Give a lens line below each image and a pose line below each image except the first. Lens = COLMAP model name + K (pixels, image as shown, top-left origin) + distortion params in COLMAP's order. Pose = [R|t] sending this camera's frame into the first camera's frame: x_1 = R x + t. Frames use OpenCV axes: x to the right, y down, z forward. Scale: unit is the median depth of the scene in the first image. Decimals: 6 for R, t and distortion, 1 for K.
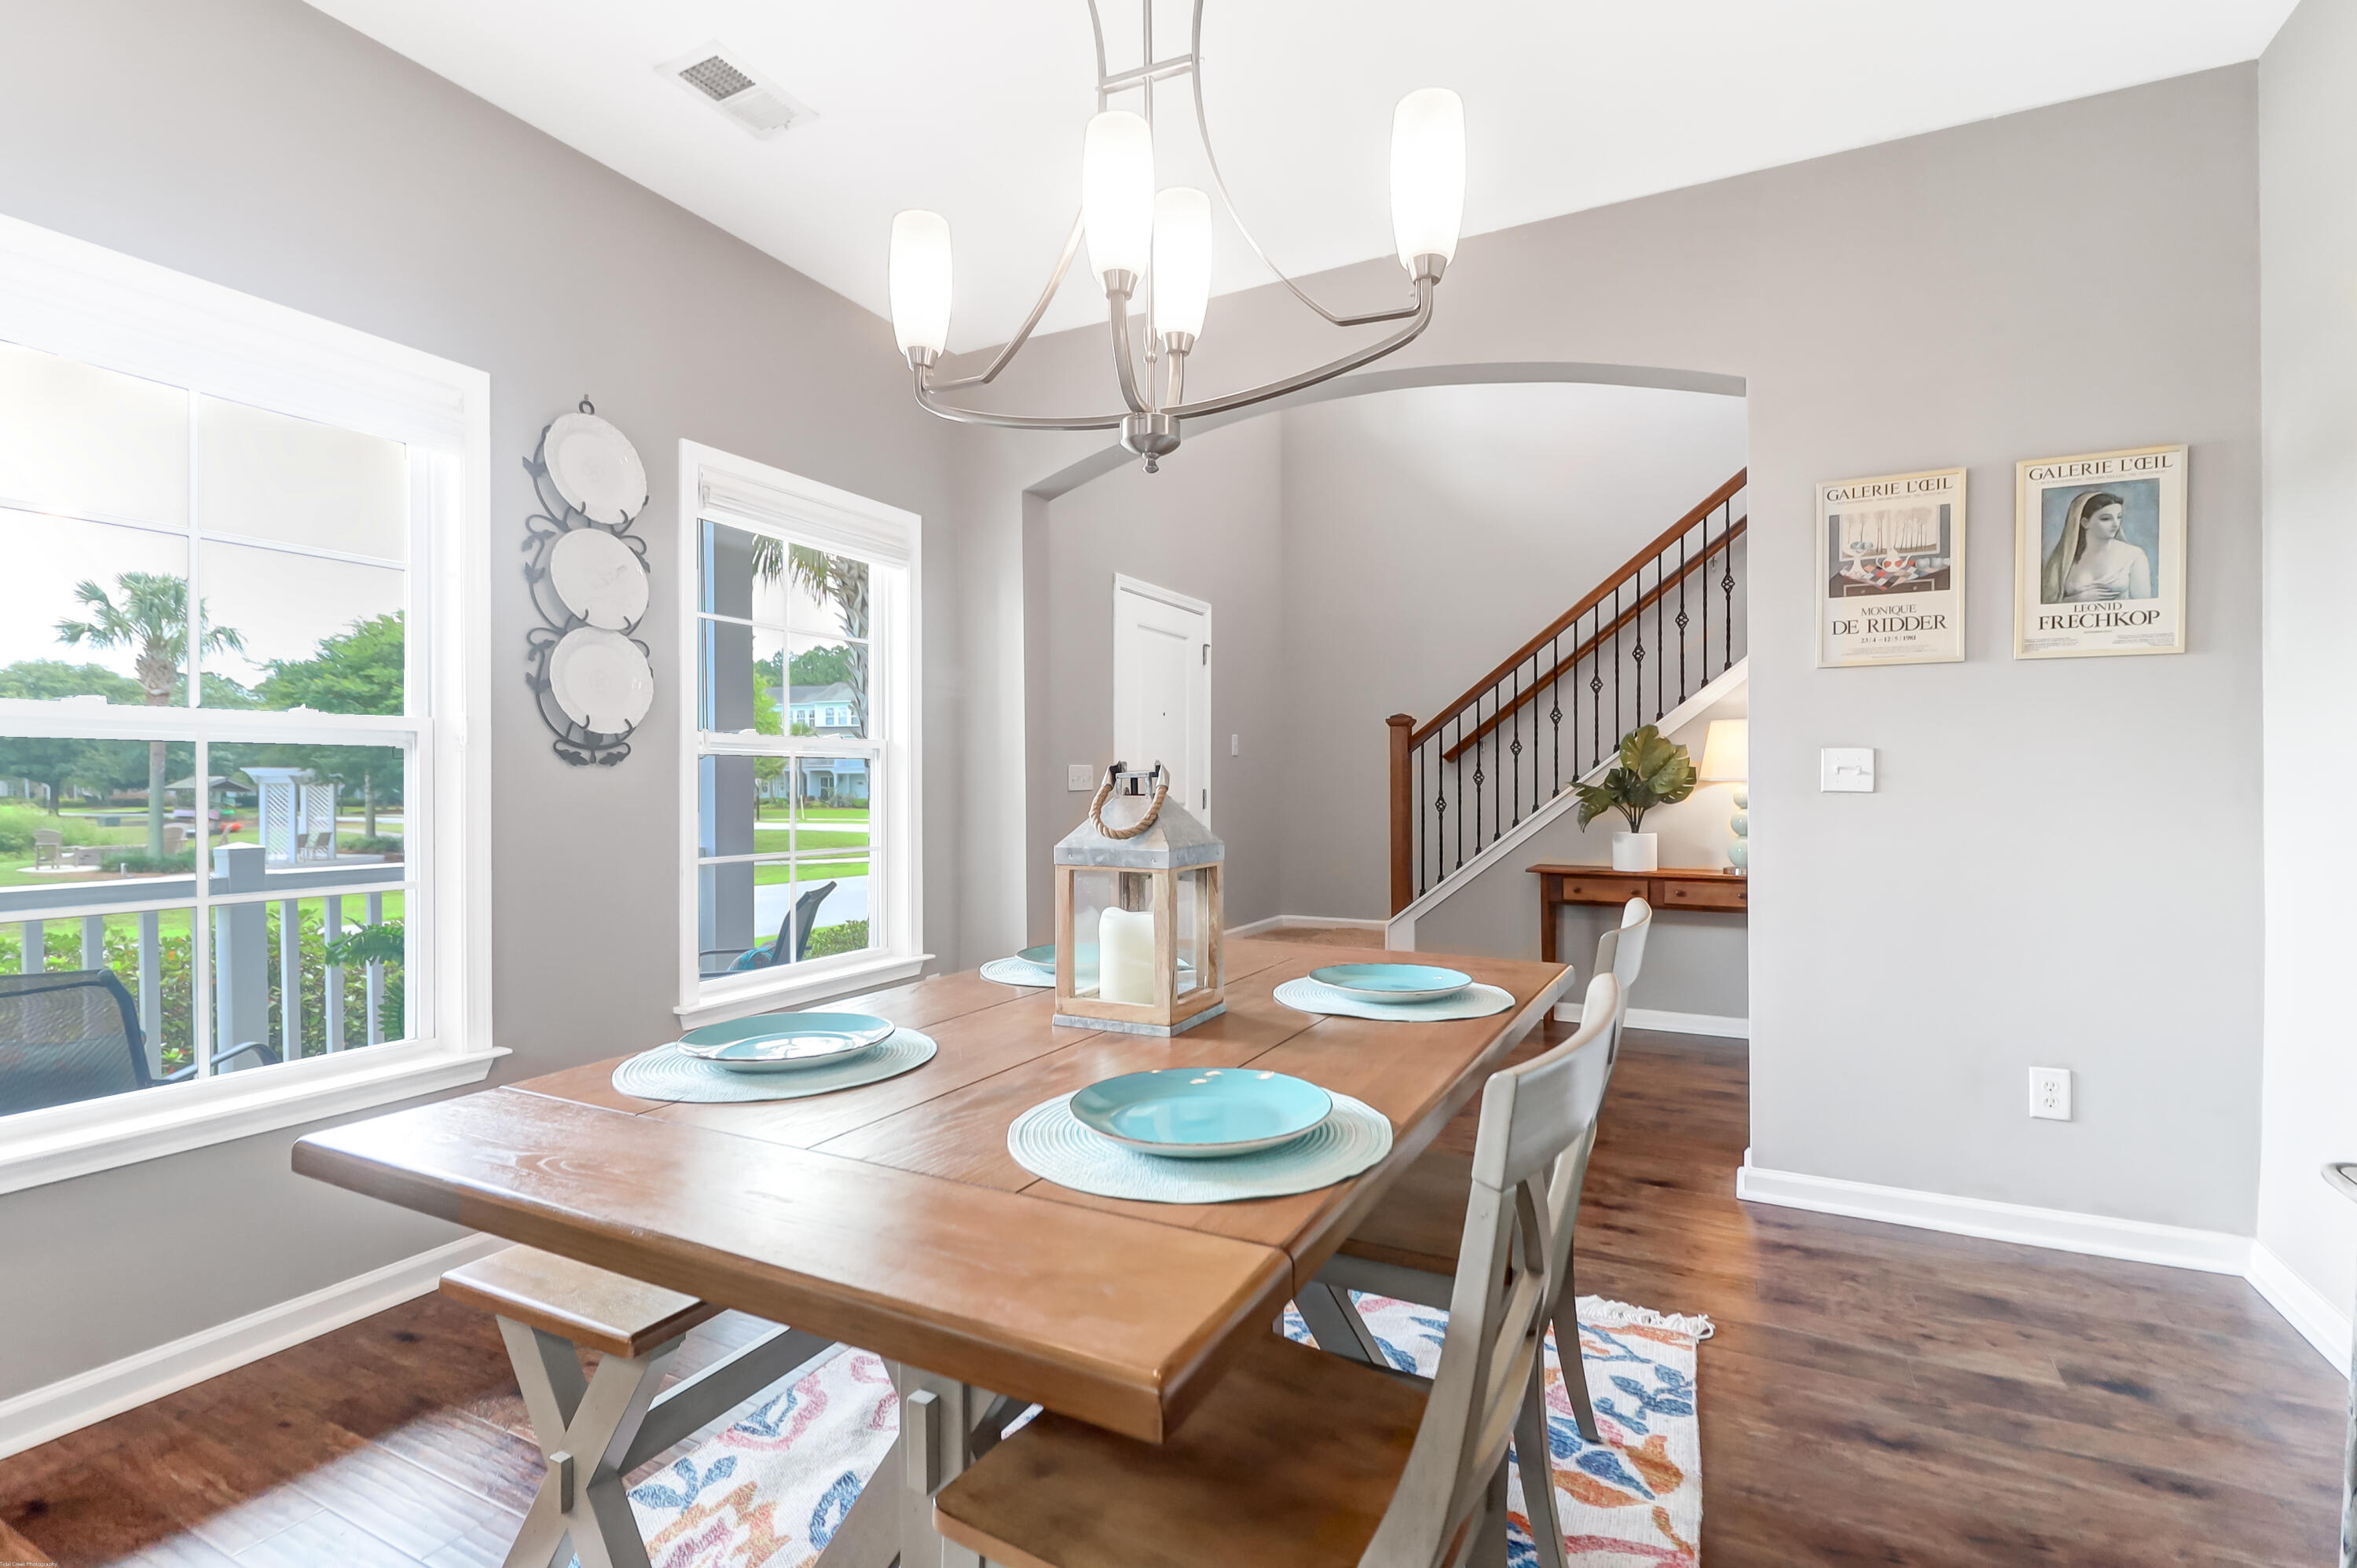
lens RADIAL K [[1082.4, 0, 1172.6], [0, 1082.4, 790.6], [0, 0, 1]] dist [0.018918, -0.012736]
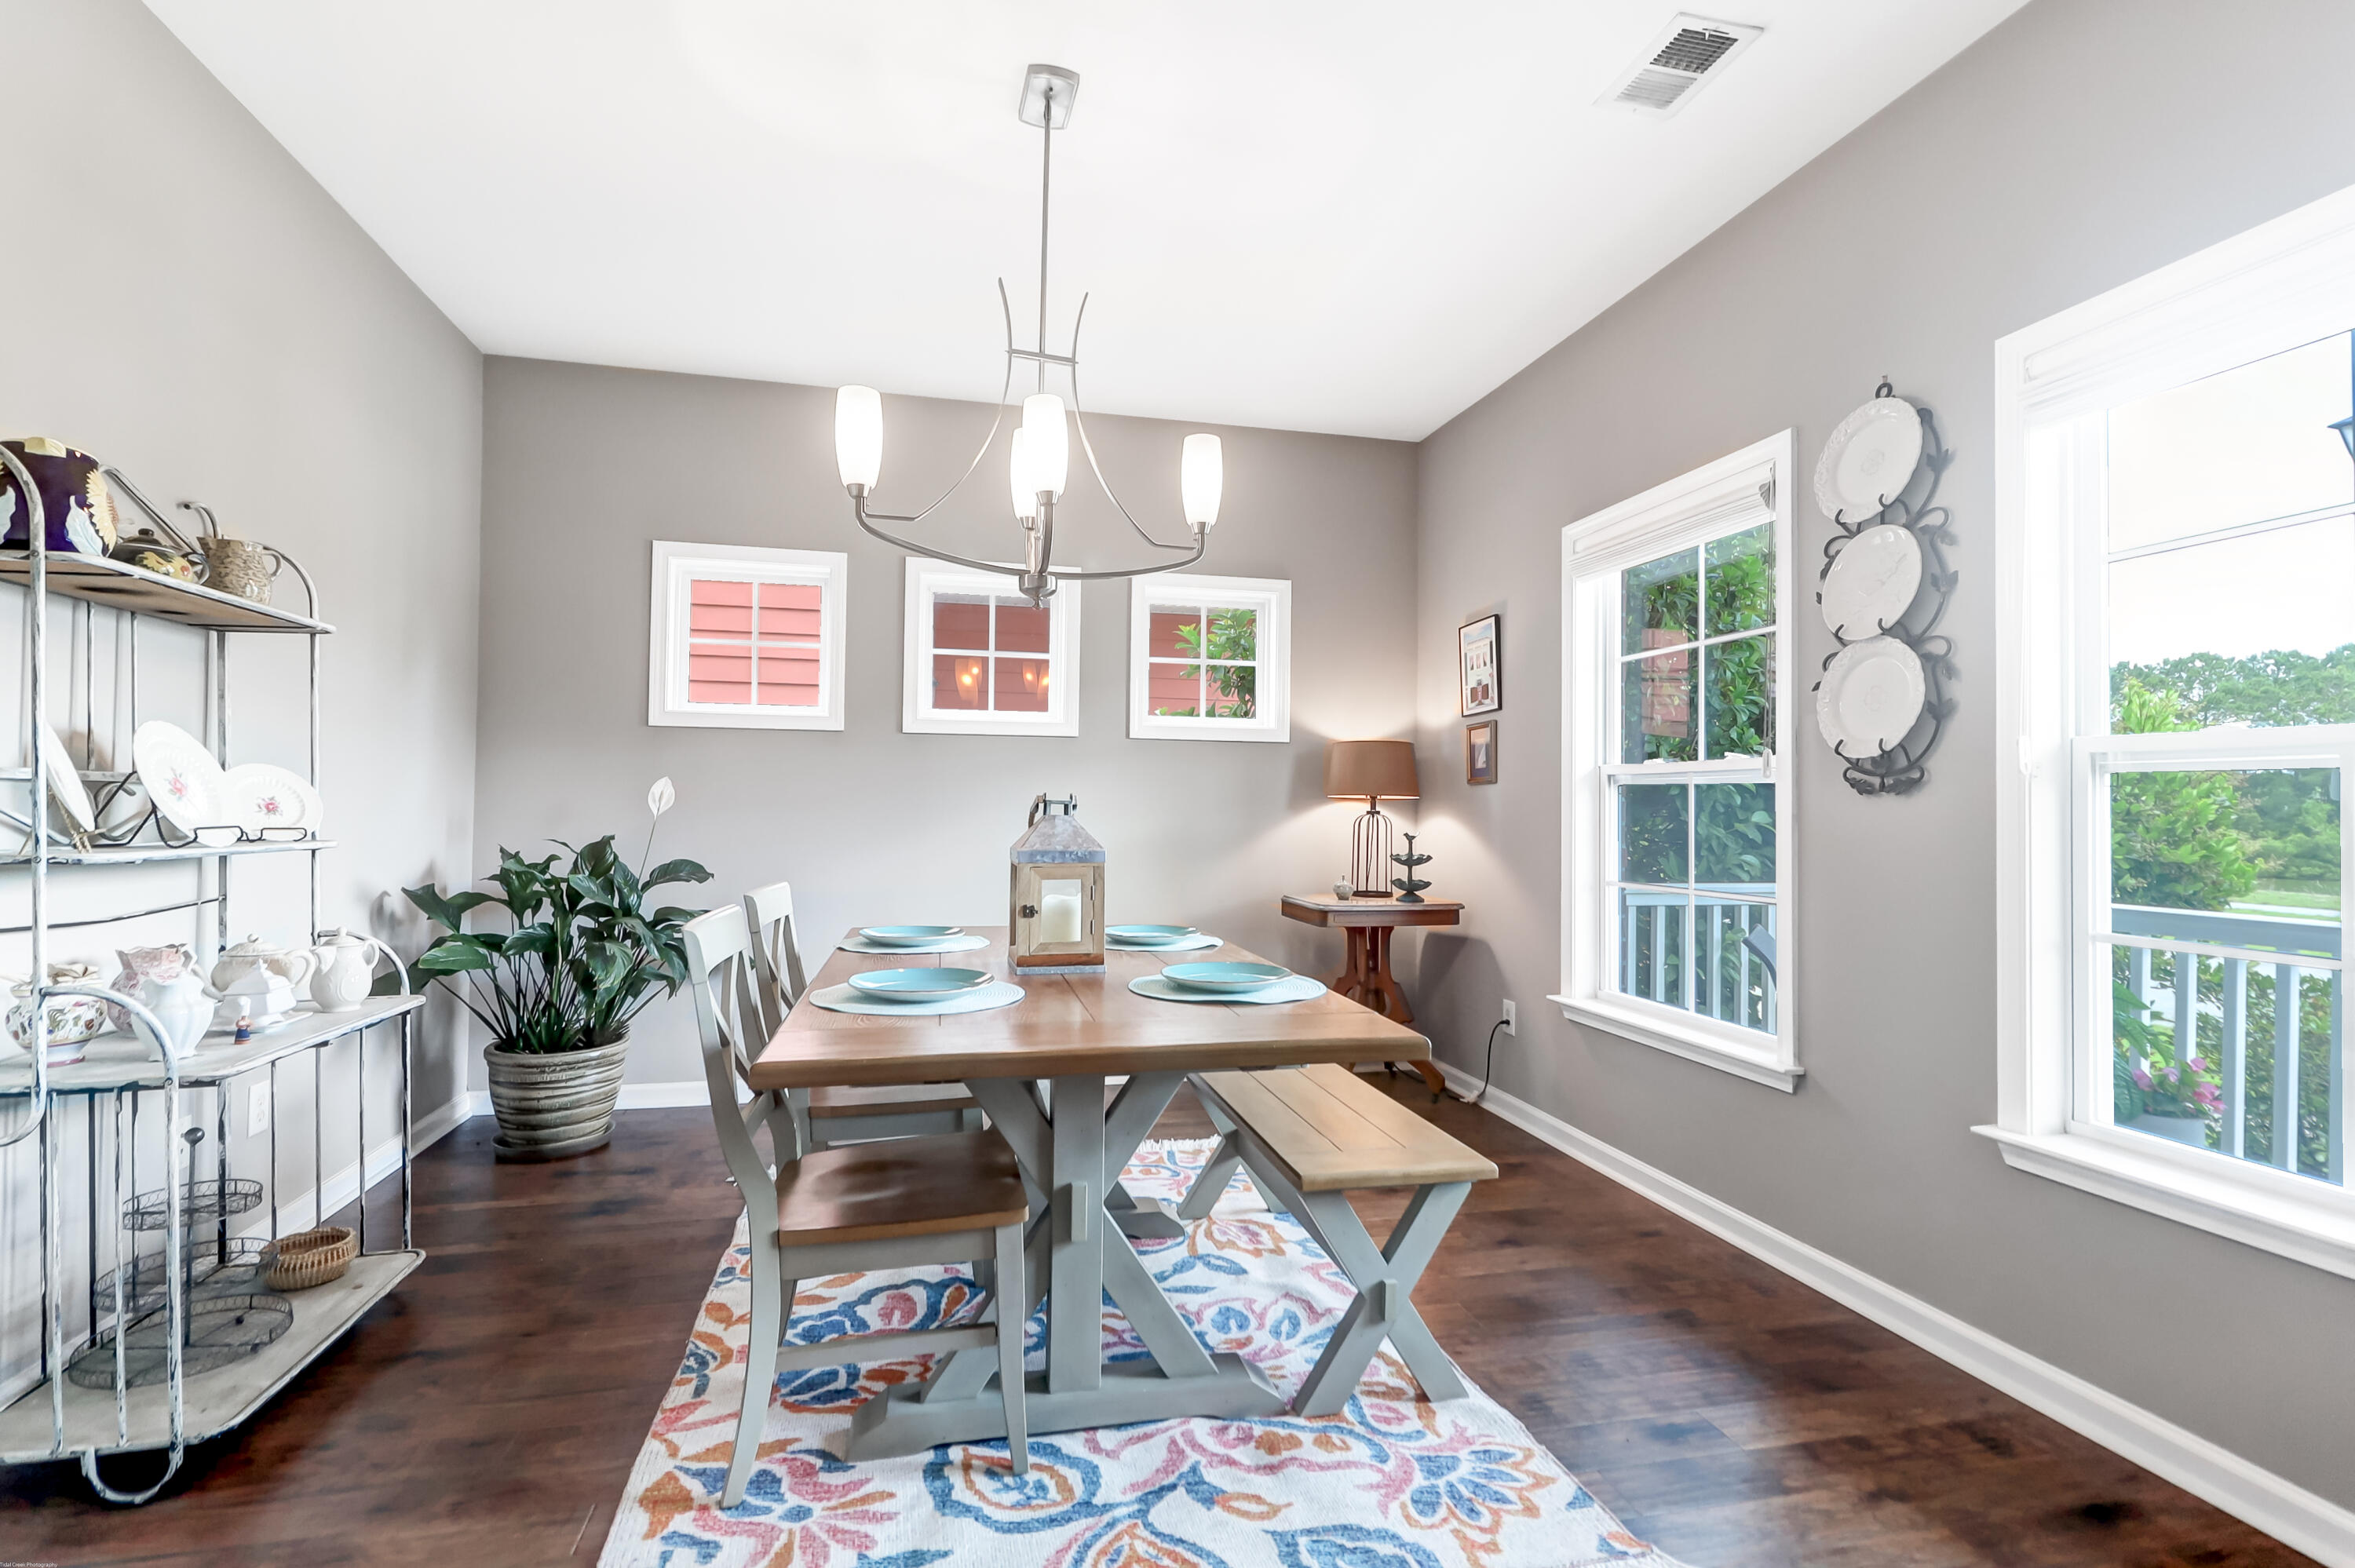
lens RADIAL K [[1081.4, 0, 1171.6], [0, 1081.4, 790.6], [0, 0, 1]] dist [0.018918, -0.012736]
pose [[-0.763786, -0.014244, -0.645312, 0.481901], [-0.014422, 0.999883, -0.004999, -0.013143], [0.645308, 0.005488, -0.763903, 1.334733]]
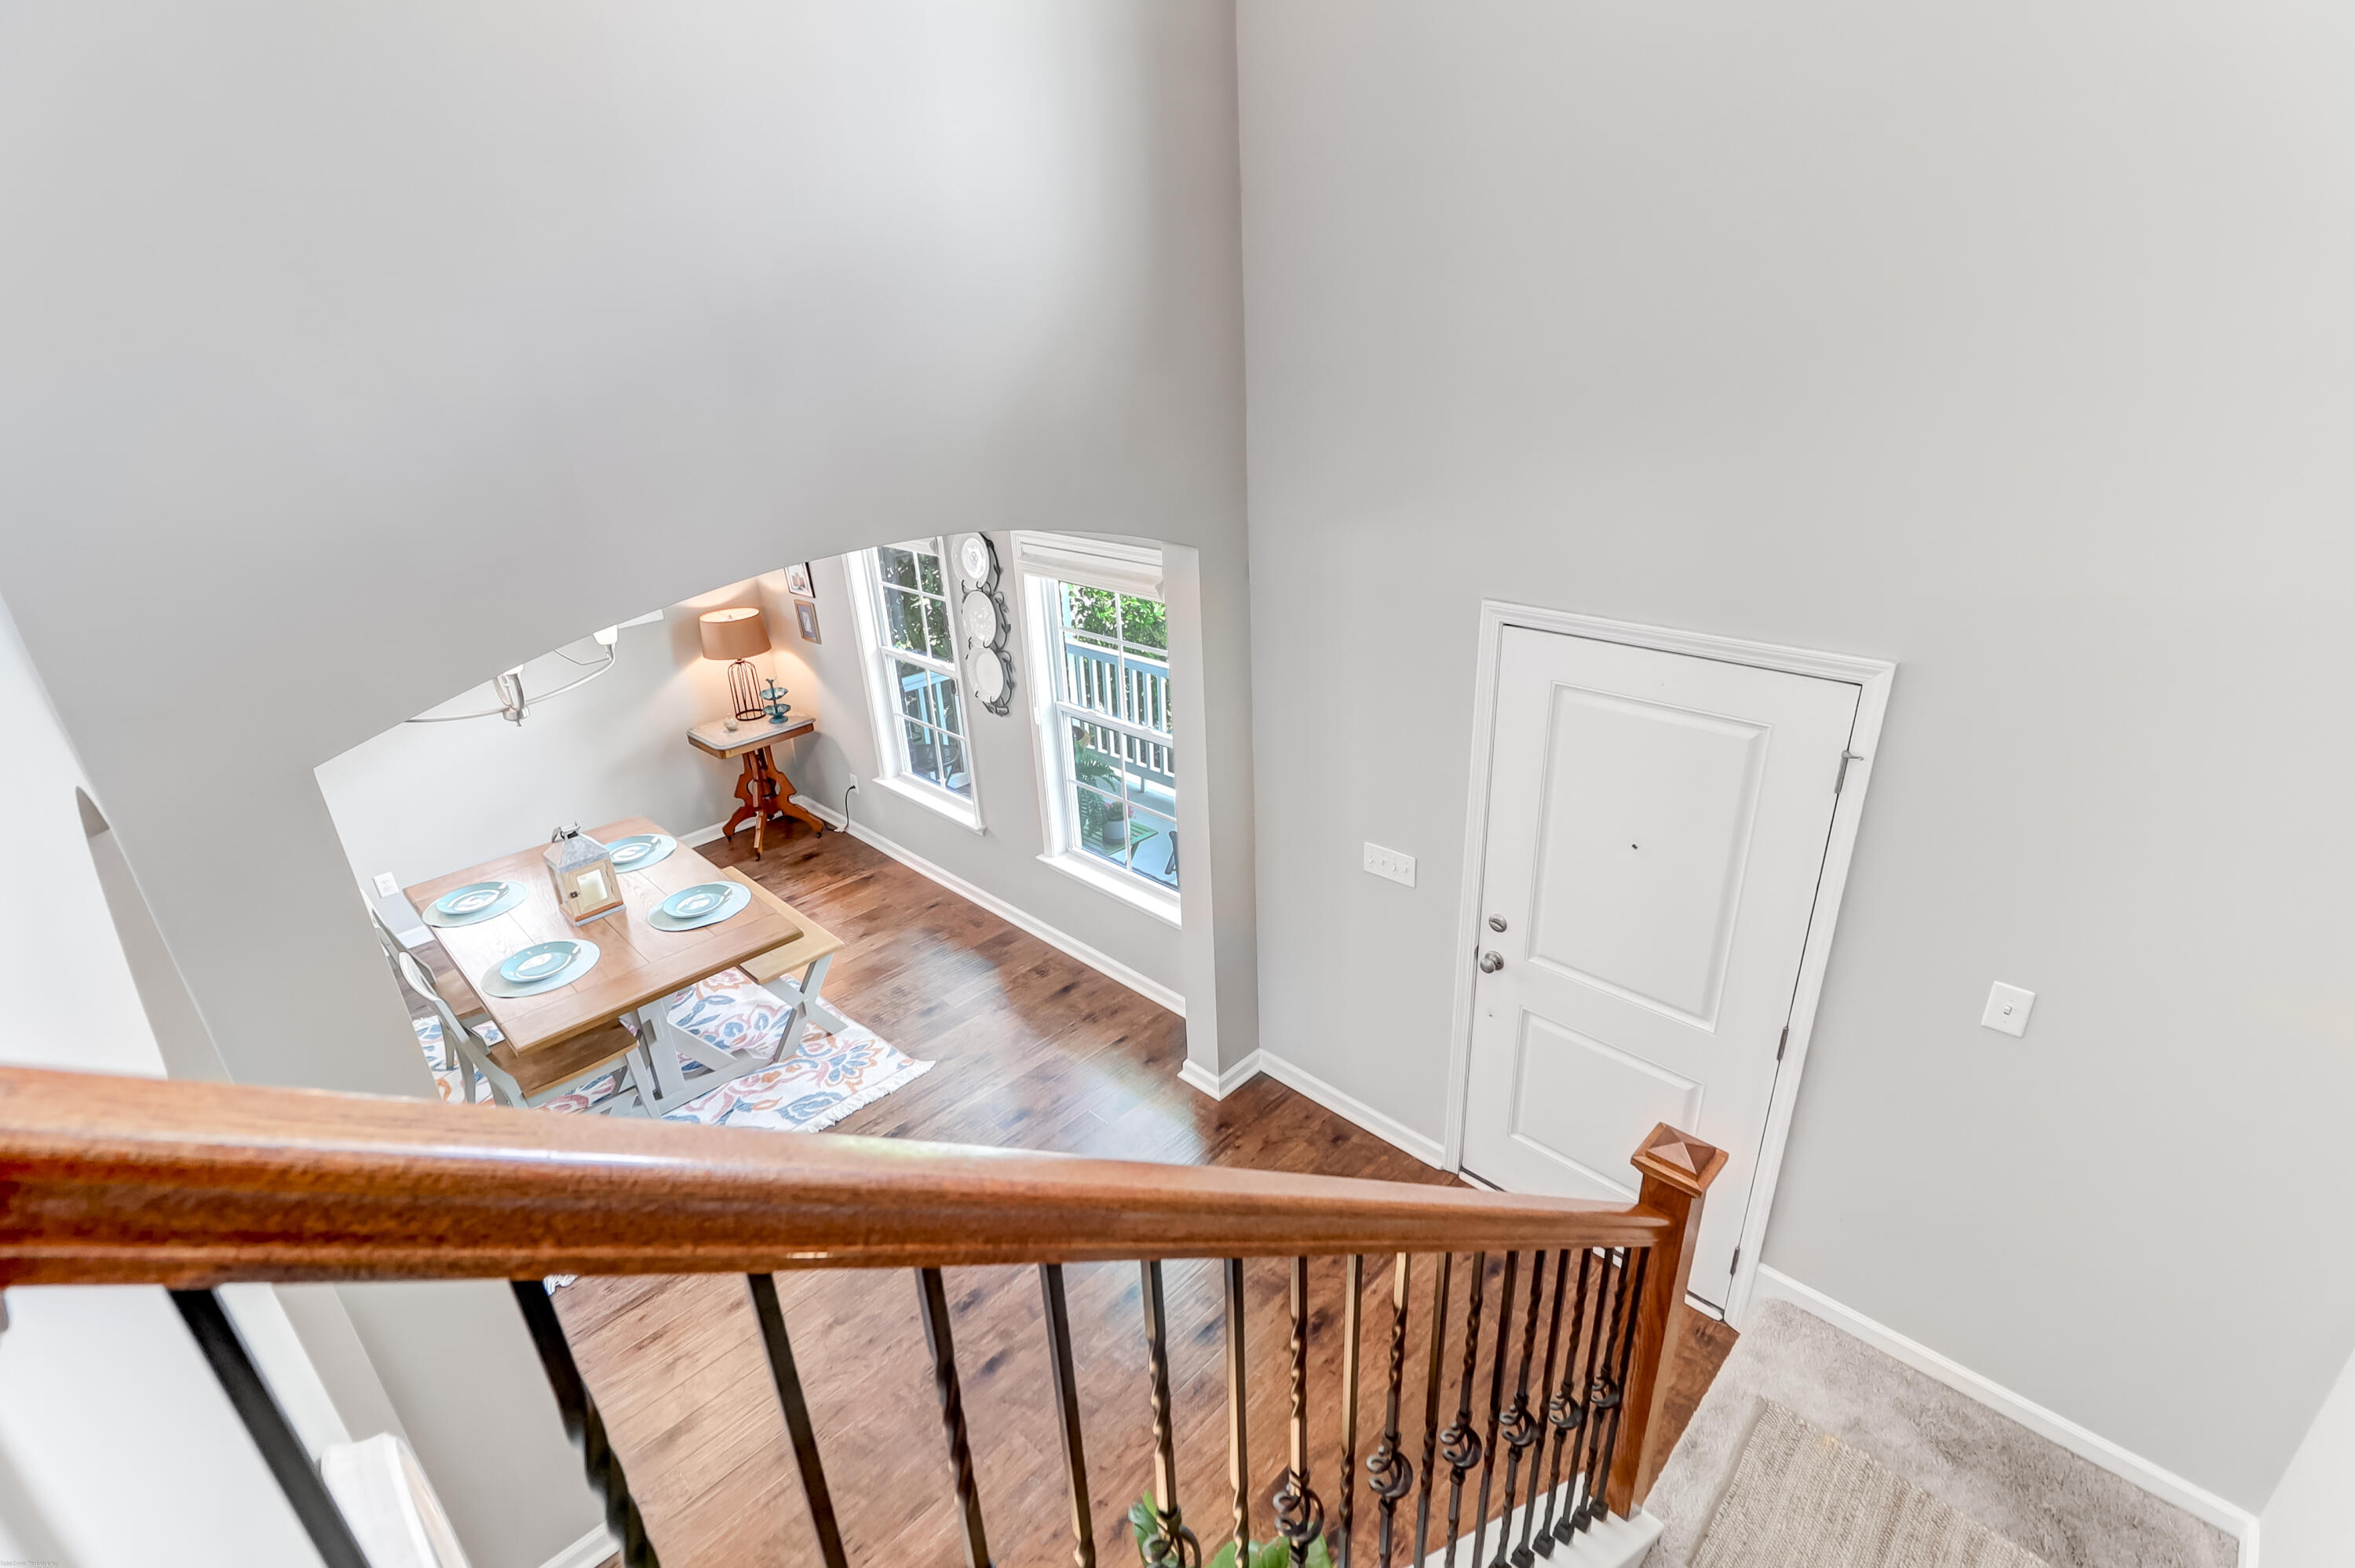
lens RADIAL K [[1078.1, 0, 1188.1], [0, 1078.1, 791.1], [0, 0, 1]] dist [0.017076, -0.014870]
pose [[-0.290315, 0.401009, -0.868855, 1.068796], [0.031538, 0.911476, 0.410143, -0.674477], [0.956411, 0.091668, -0.277262, 1.894401]]
